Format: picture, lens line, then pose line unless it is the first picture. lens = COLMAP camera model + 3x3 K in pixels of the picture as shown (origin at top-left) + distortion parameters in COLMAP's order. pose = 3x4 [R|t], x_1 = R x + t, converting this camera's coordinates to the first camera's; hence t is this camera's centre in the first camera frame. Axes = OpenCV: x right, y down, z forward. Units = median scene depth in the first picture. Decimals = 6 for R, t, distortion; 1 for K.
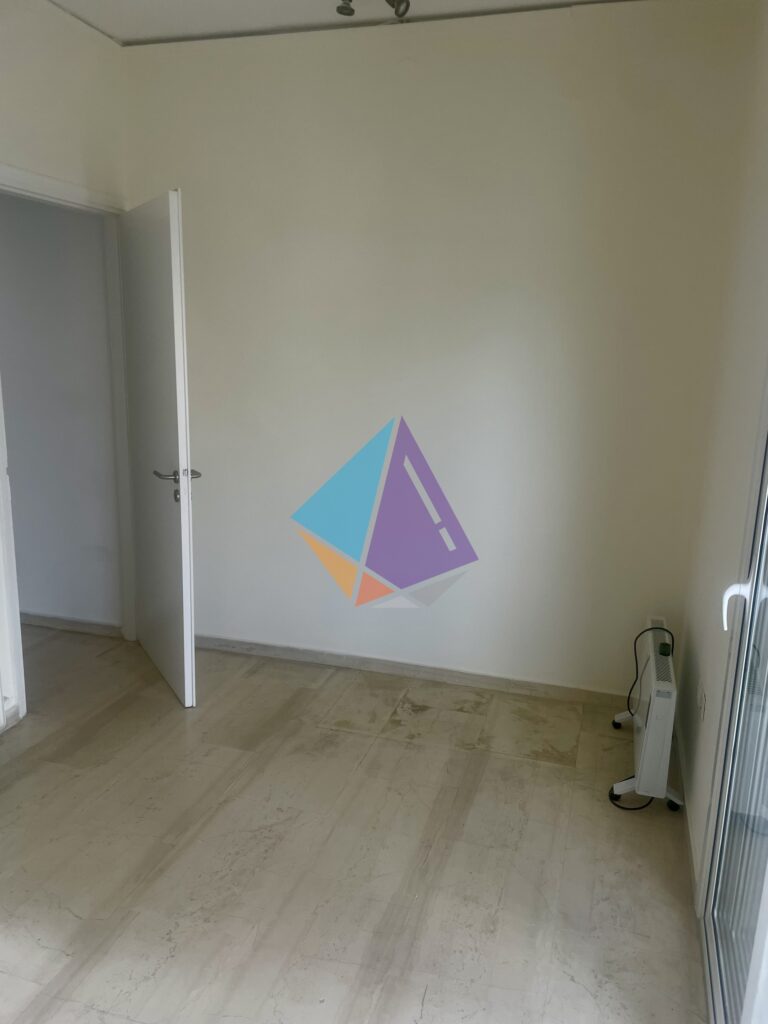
lens RADIAL K [[780.9, 0, 383.8], [0, 780.9, 514.0], [0, 0, 1]] dist [0.063209, -0.092228]
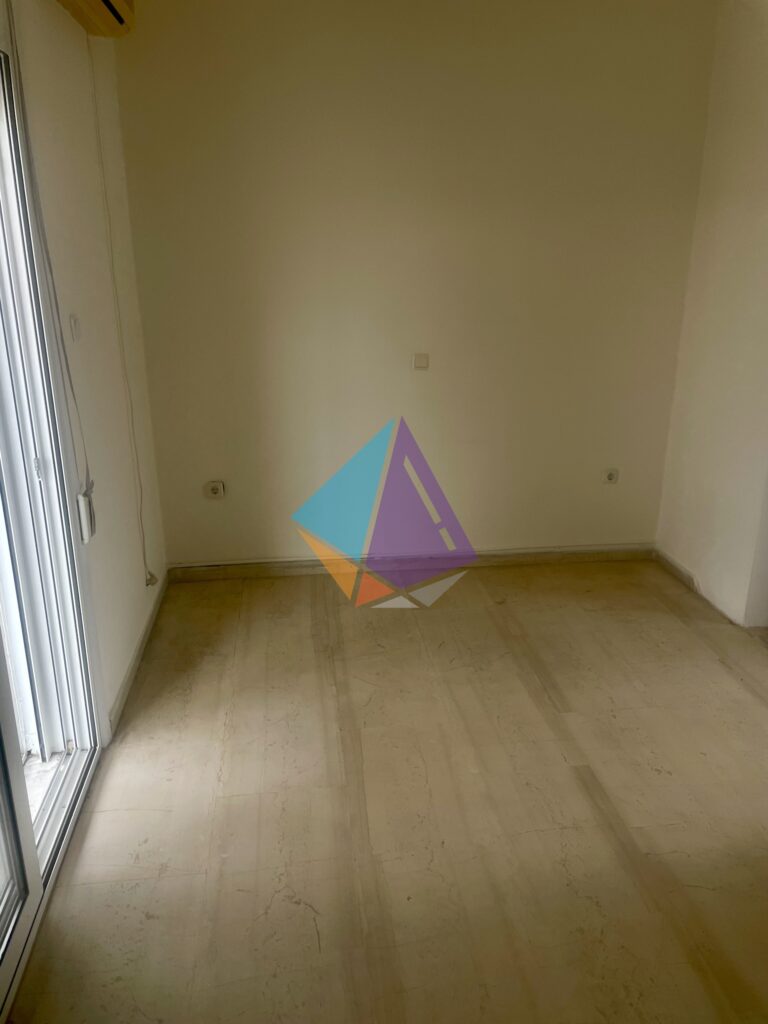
lens RADIAL K [[780.9, 0, 384.5], [0, 780.9, 512.4], [0, 0, 1]] dist [0.063209, -0.092228]
pose [[-0.909955, 0.096816, -0.403246, 0.315692], [-0.124590, 0.863626, 0.488494, -0.320715], [0.395548, 0.494748, -0.773799, 1.515575]]
